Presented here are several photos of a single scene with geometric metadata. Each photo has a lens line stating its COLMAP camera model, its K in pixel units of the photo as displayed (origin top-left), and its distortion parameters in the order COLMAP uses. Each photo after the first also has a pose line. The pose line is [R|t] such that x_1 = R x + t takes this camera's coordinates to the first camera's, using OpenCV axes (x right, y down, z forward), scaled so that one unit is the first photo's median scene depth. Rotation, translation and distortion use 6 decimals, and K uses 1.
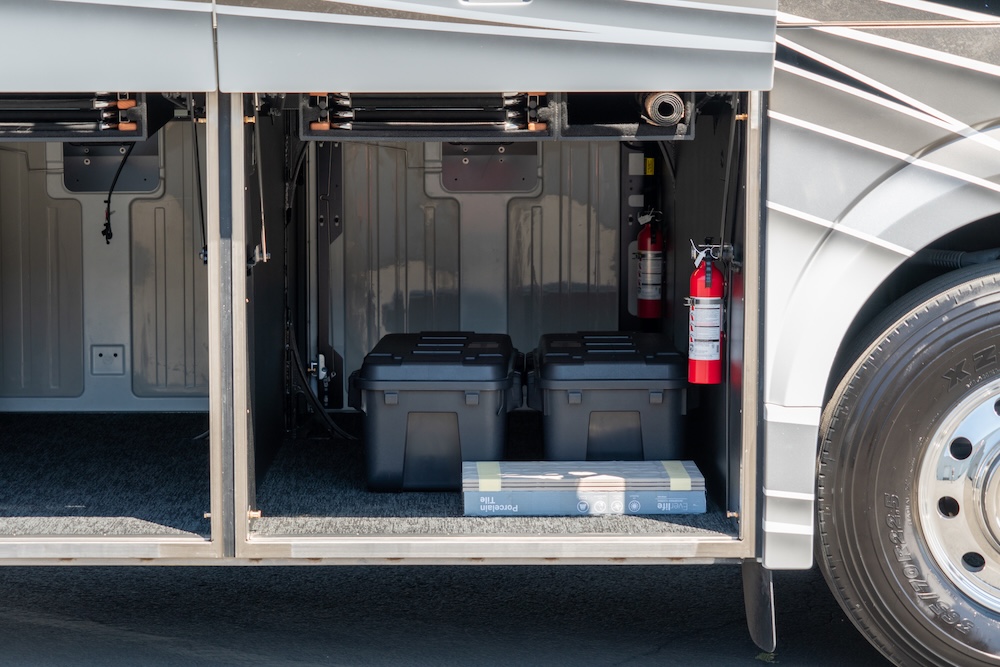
lens RADIAL K [[2571.3, 0, 507.9], [0, 2571.3, 364.5], [0, 0, 1]] dist [0.133219, 0.000000]
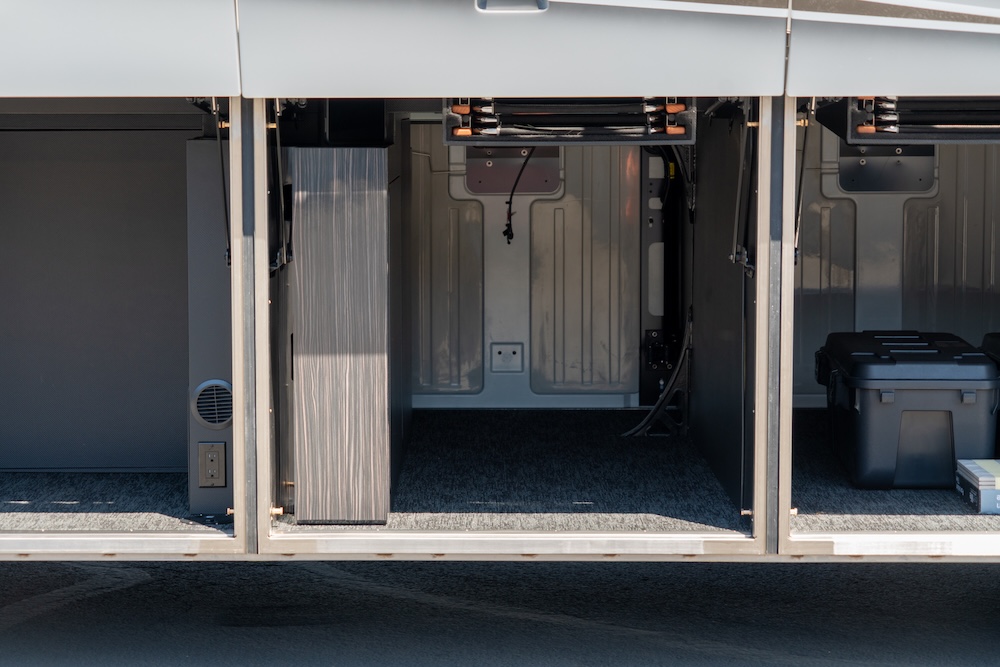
lens RADIAL K [[2571.3, 0, 505.6], [0, 2571.3, 335.2], [0, 0, 1]] dist [0.133219, 0.000000]
pose [[0.999970, 0.001043, -0.007619, -0.195844], [-0.001119, 0.999950, -0.009942, -0.000974], [0.007608, 0.009950, 0.999922, -0.015843]]
